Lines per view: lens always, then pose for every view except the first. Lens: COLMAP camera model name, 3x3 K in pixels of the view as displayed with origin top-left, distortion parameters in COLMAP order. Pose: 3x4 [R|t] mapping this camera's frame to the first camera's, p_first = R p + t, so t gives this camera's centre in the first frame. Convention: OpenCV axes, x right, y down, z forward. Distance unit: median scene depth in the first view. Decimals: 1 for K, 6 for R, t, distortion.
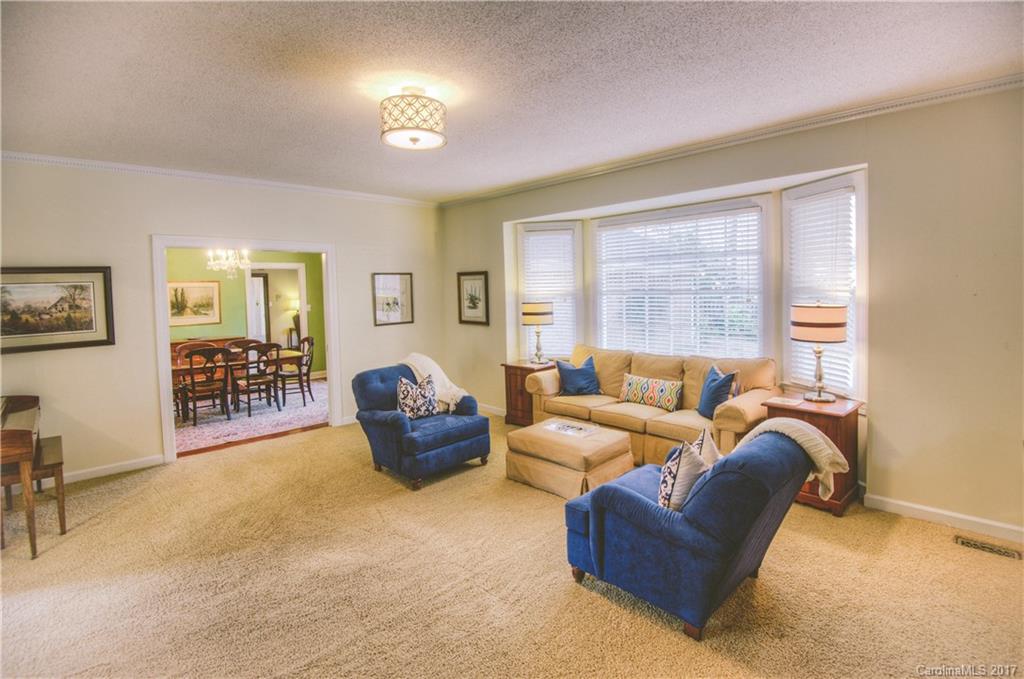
lens RADIAL K [[493.8, 0, 527.6], [0, 493.8, 308.7], [0, 0, 1]] dist [-0.017007, -0.000815]
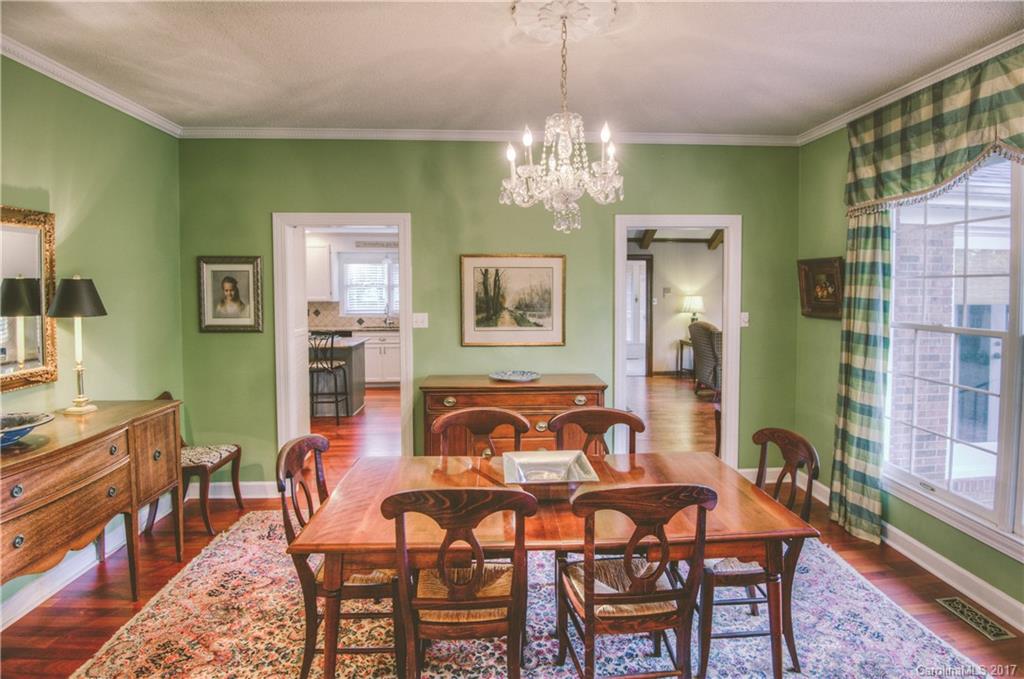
lens RADIAL K [[493.8, 0, 527.6], [0, 493.8, 308.7], [0, 0, 1]] dist [-0.017007, -0.000815]
pose [[0.751228, 0.045949, -0.658442, -0.354905], [-0.038748, 0.998924, 0.025501, -0.016319], [0.658905, 0.006356, 0.752199, 0.644504]]
